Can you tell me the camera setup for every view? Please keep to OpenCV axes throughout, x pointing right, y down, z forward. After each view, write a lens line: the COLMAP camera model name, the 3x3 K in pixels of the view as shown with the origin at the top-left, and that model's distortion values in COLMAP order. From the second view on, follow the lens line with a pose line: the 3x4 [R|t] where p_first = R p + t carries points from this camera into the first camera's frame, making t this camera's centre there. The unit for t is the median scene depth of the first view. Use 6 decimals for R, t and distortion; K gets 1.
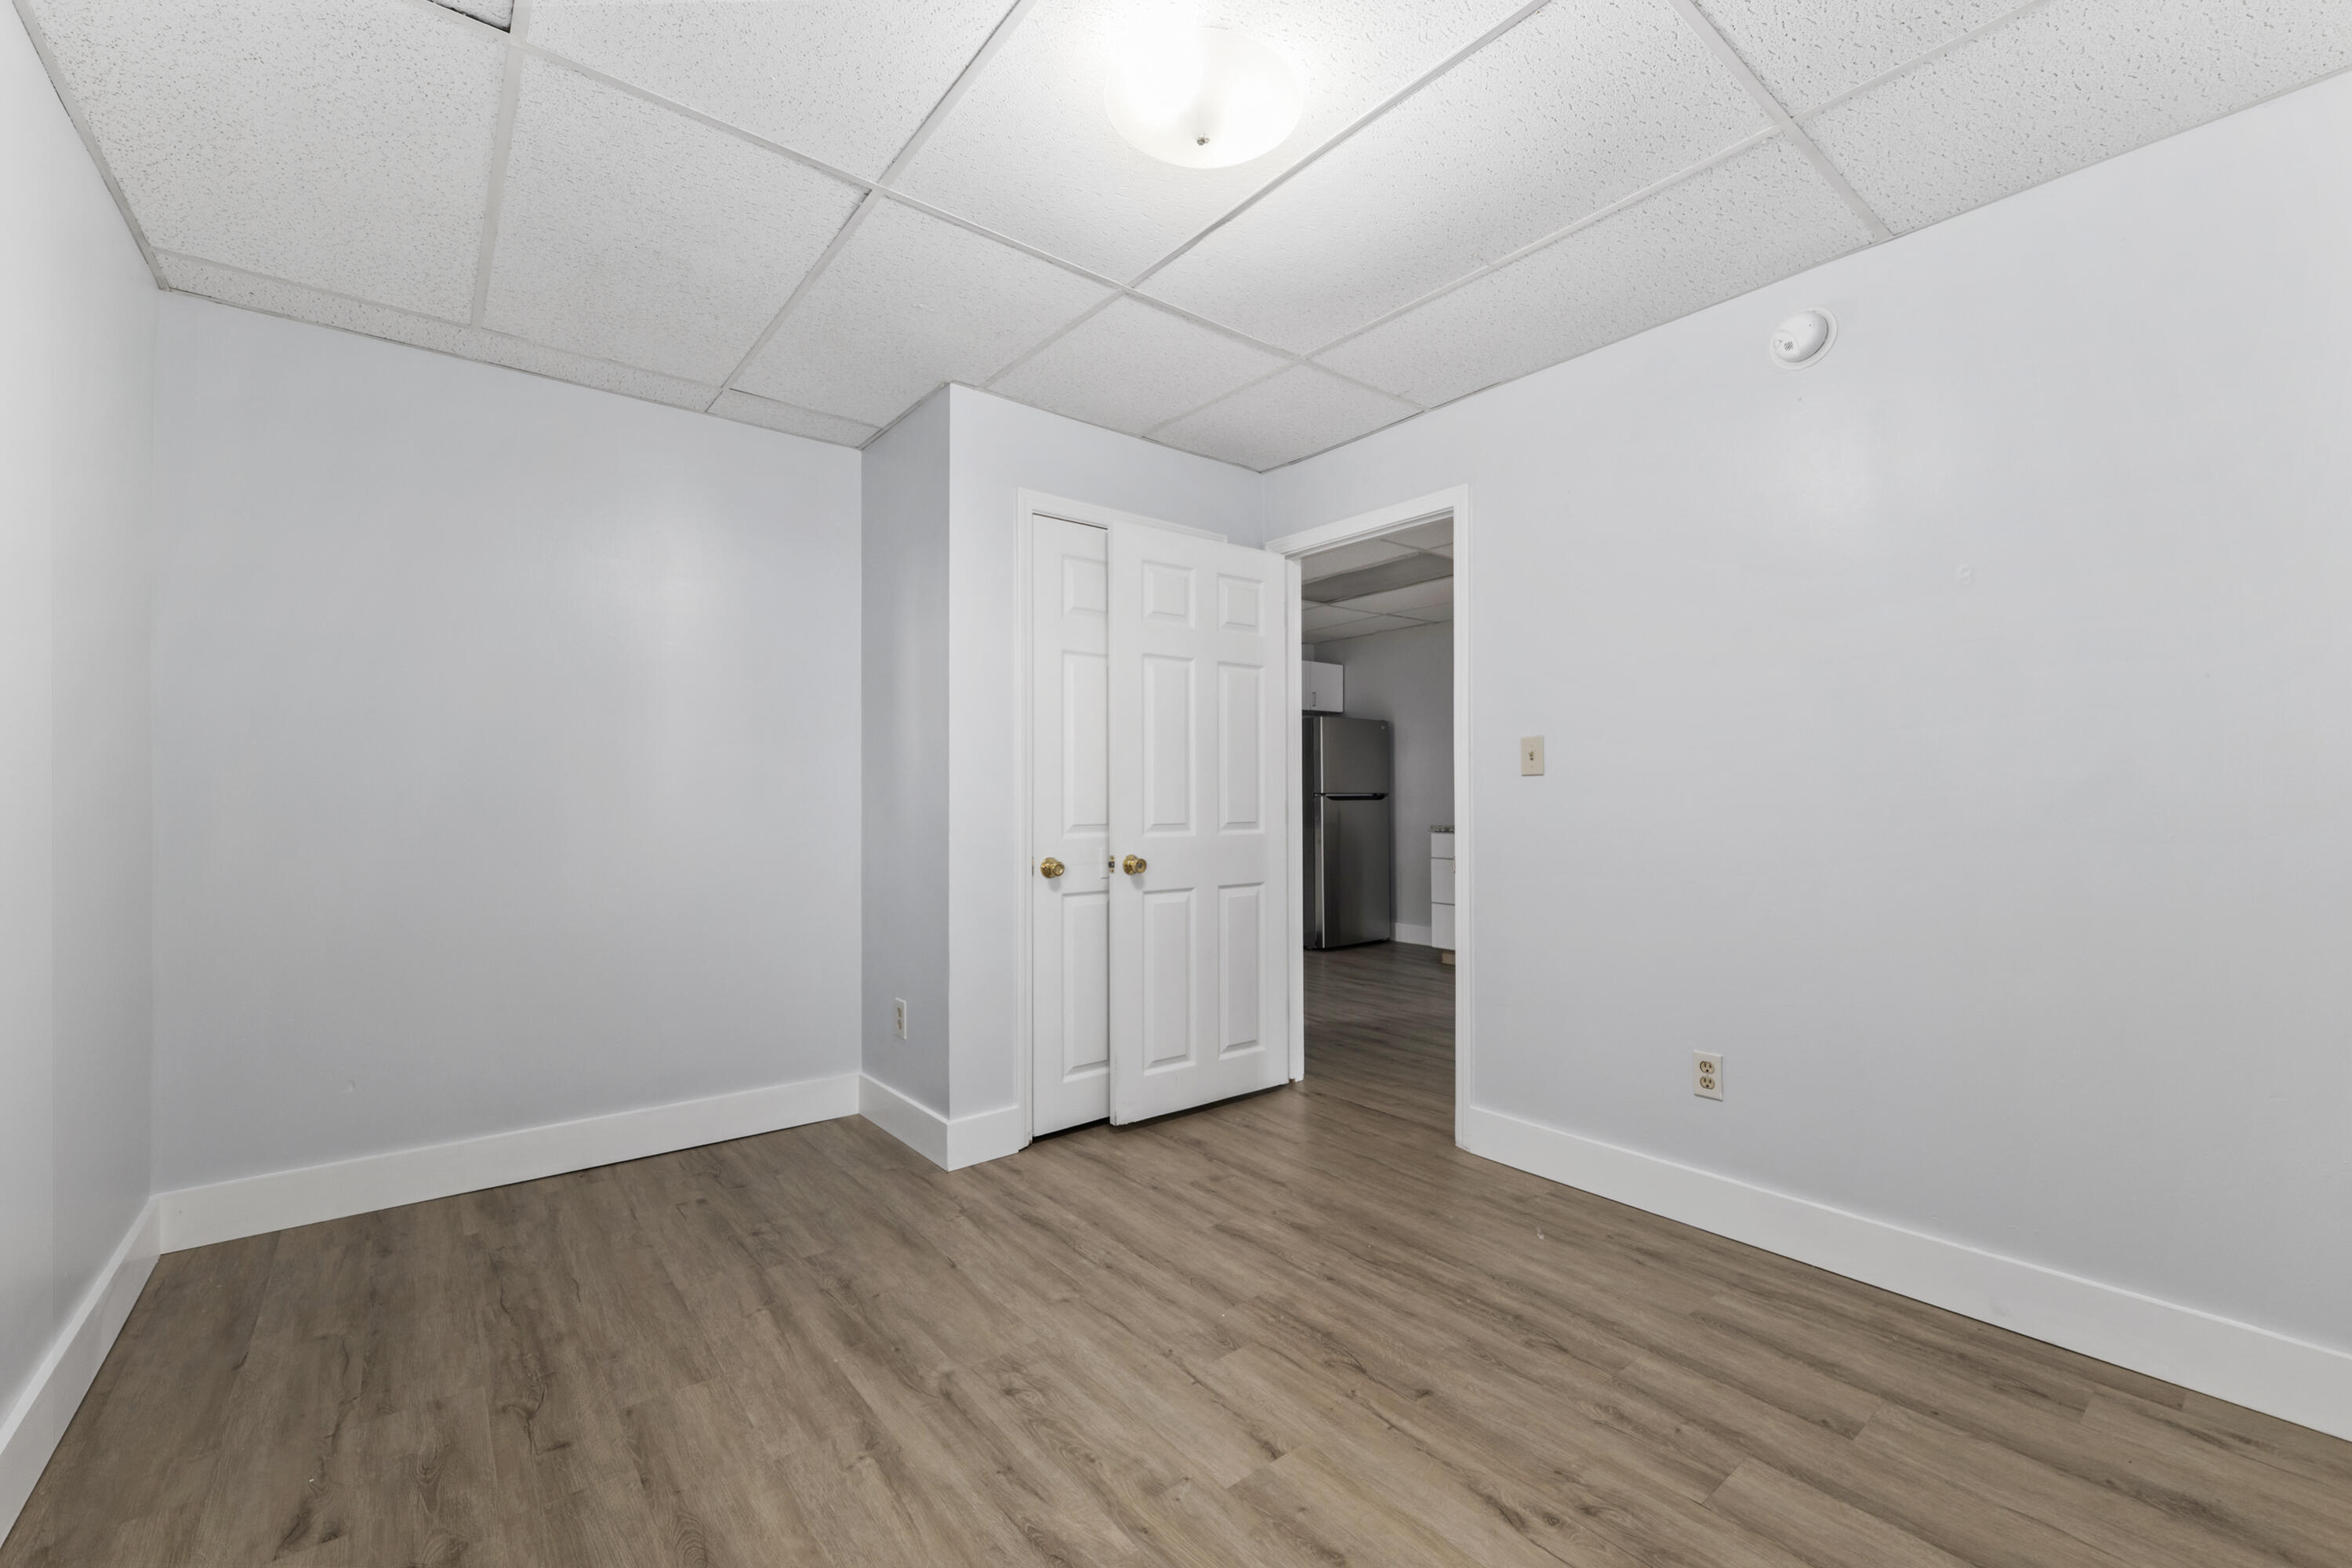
lens RADIAL K [[970.0, 0, 1161.6], [0, 970.0, 784.5], [0, 0, 1]] dist [-0.005281, 0.000583]
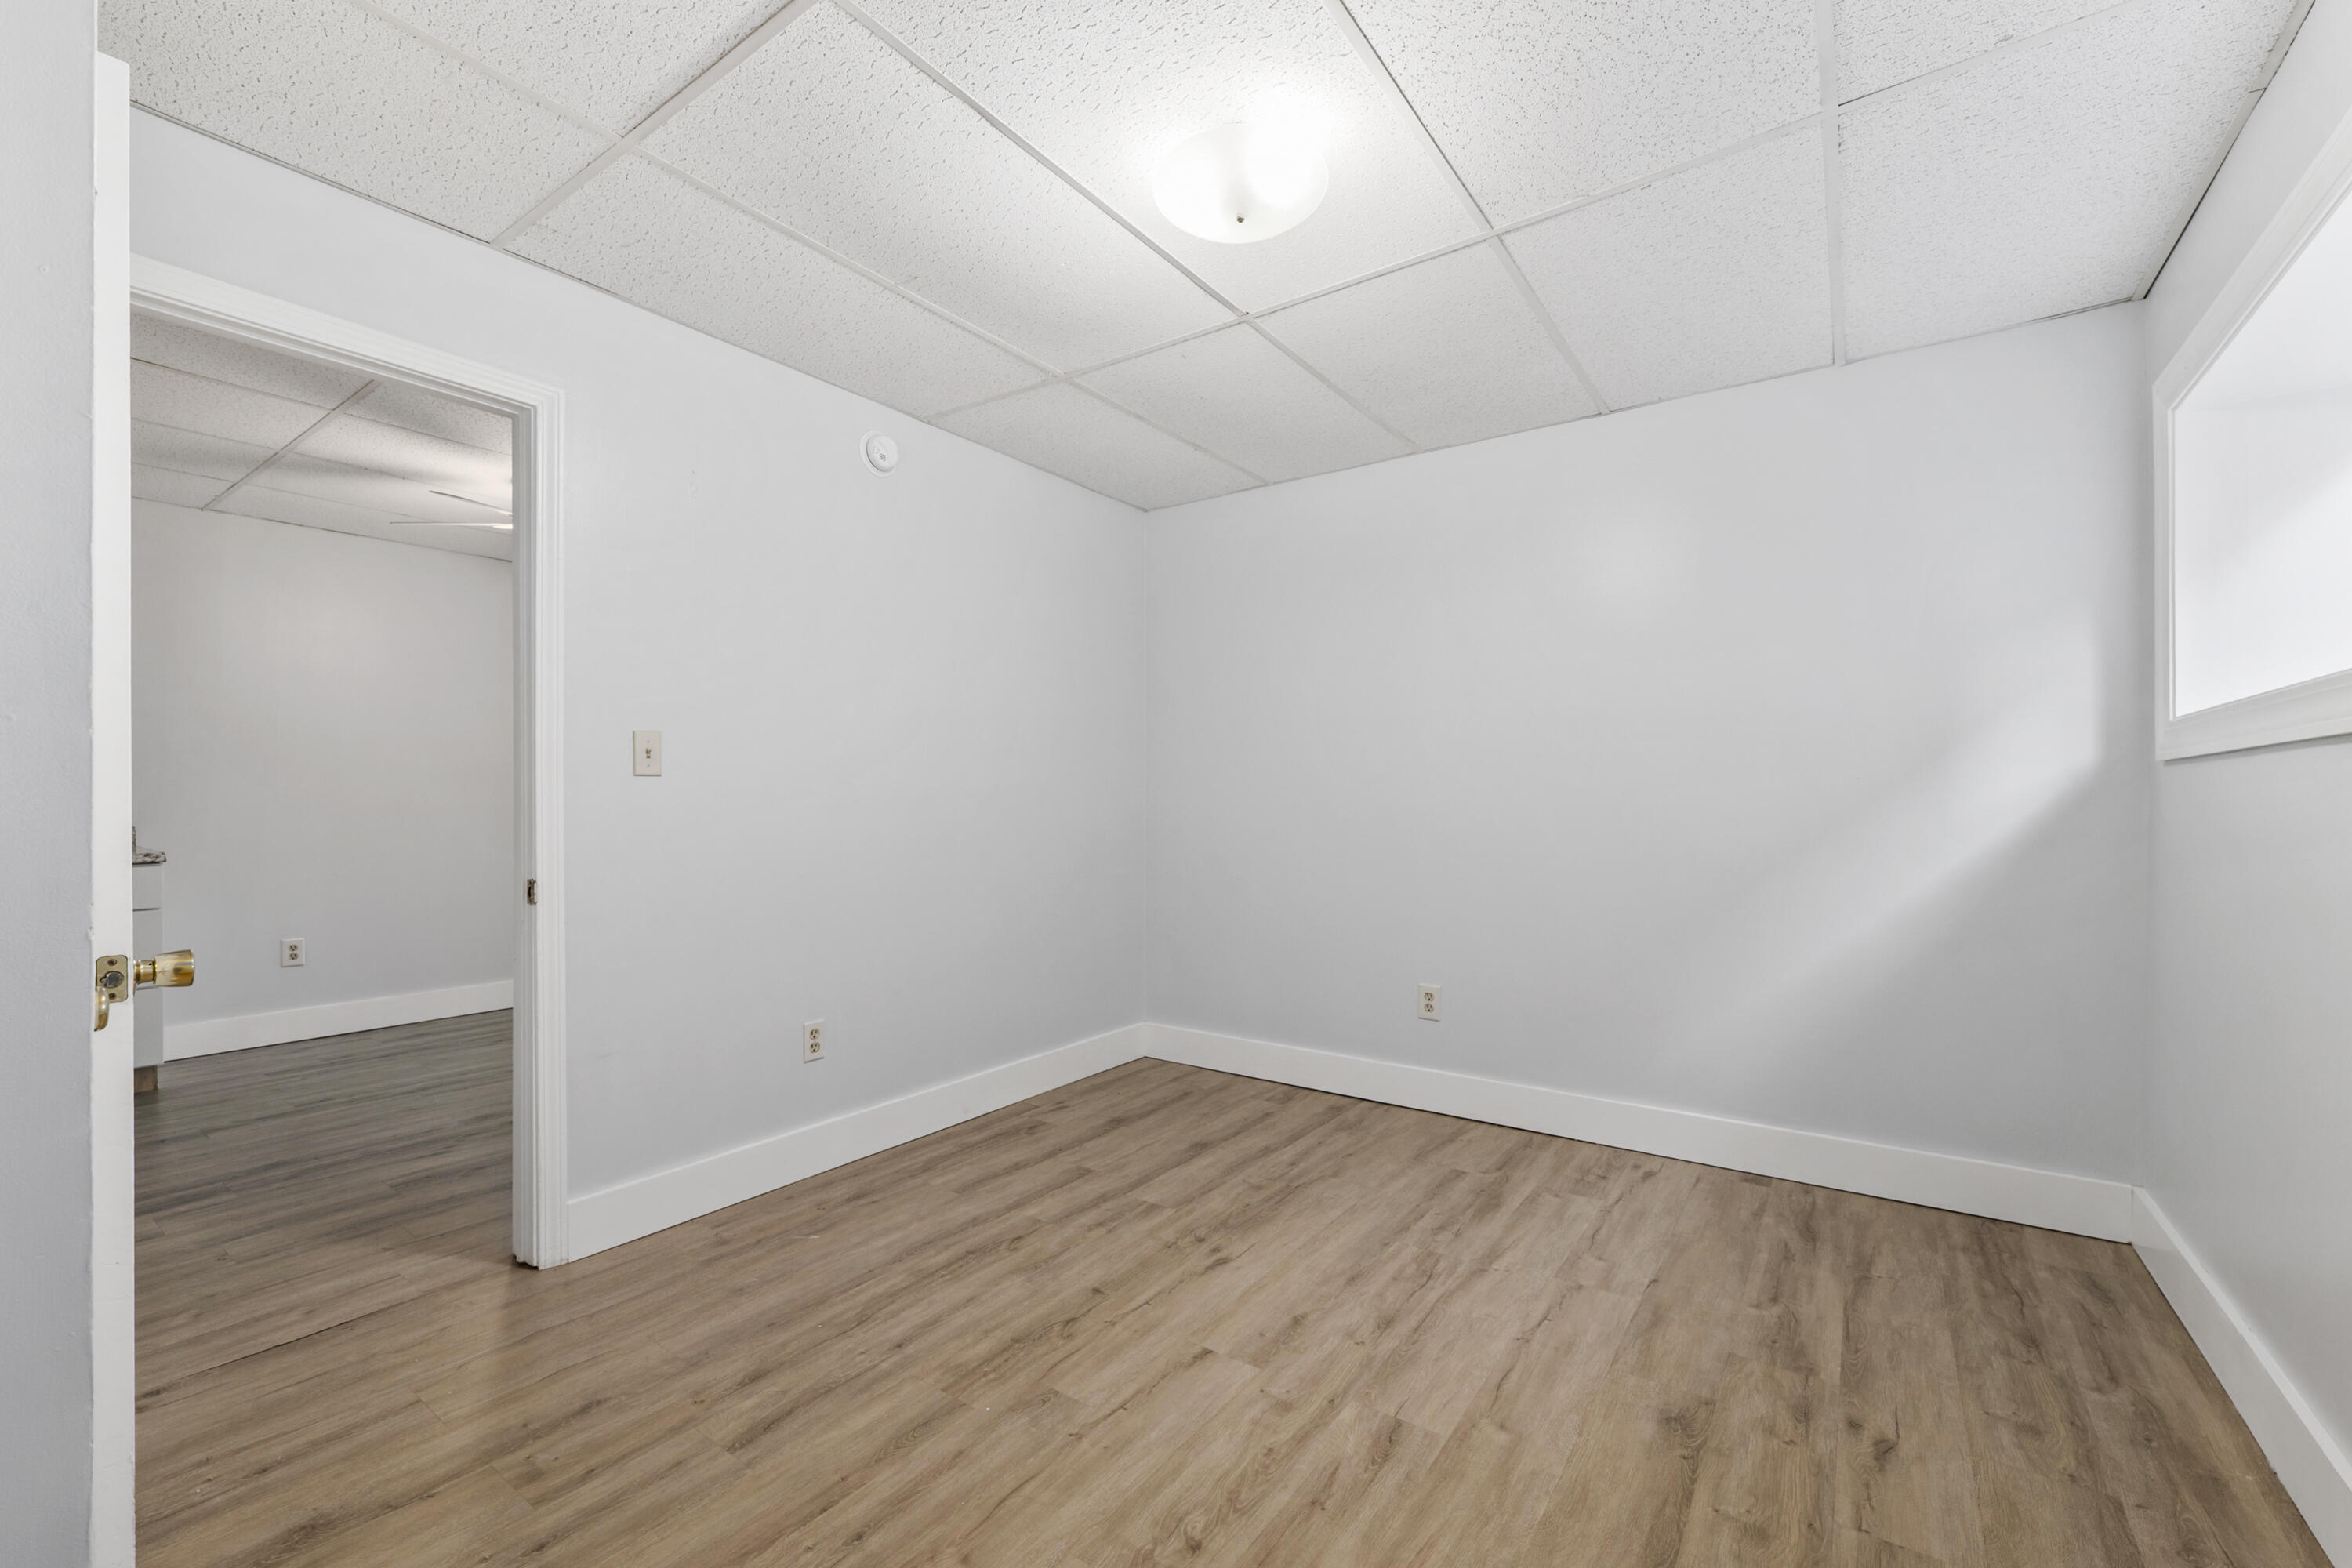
lens RADIAL K [[970.0, 0, 1177.9], [0, 970.0, 790.0], [0, 0, 1]] dist [-0.005281, 0.000583]
pose [[-0.282802, 0.012063, 0.959103, -0.841289], [-0.009806, 0.999832, -0.015466, 0.016717], [-0.959128, -0.013778, -0.282636, 1.136260]]
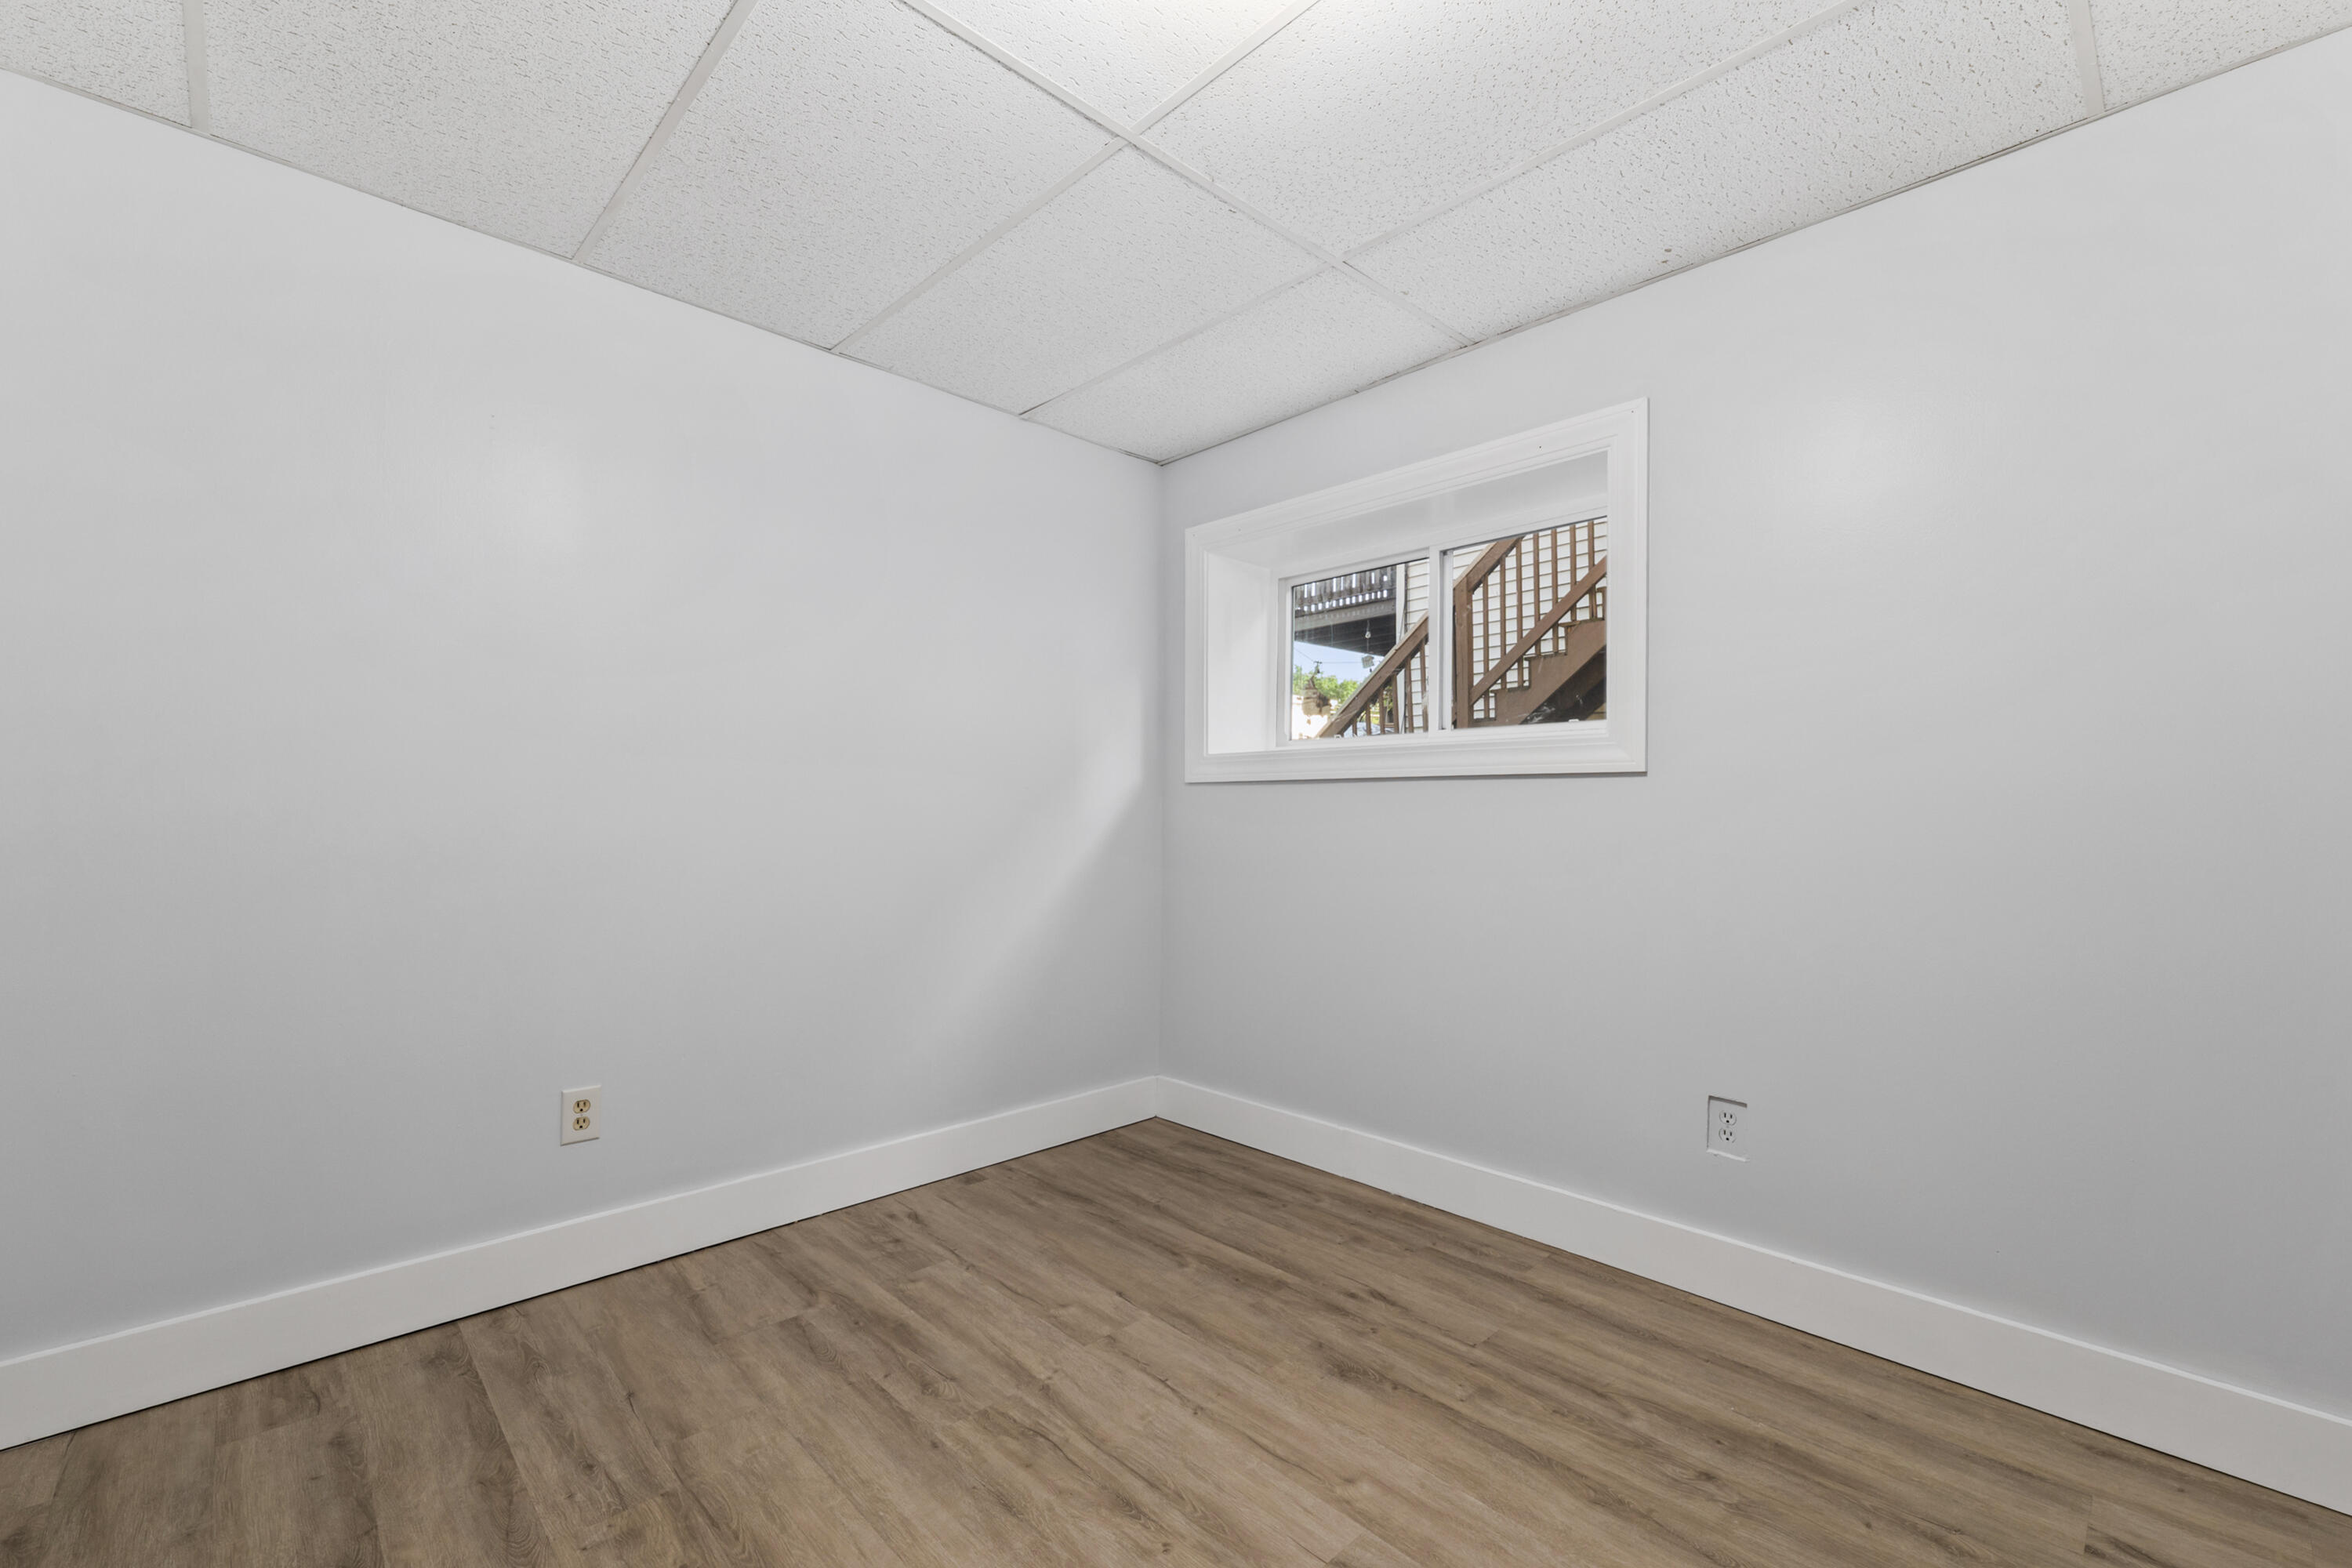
lens RADIAL K [[970.0, 0, 1174.9], [0, 970.0, 798.3], [0, 0, 1]] dist [-0.005281, 0.000583]
pose [[-0.995725, -0.005228, -0.092221, 0.130034], [-0.003010, 0.999703, -0.024174, 0.023535], [0.092320, -0.023793, -0.995445, 1.403025]]
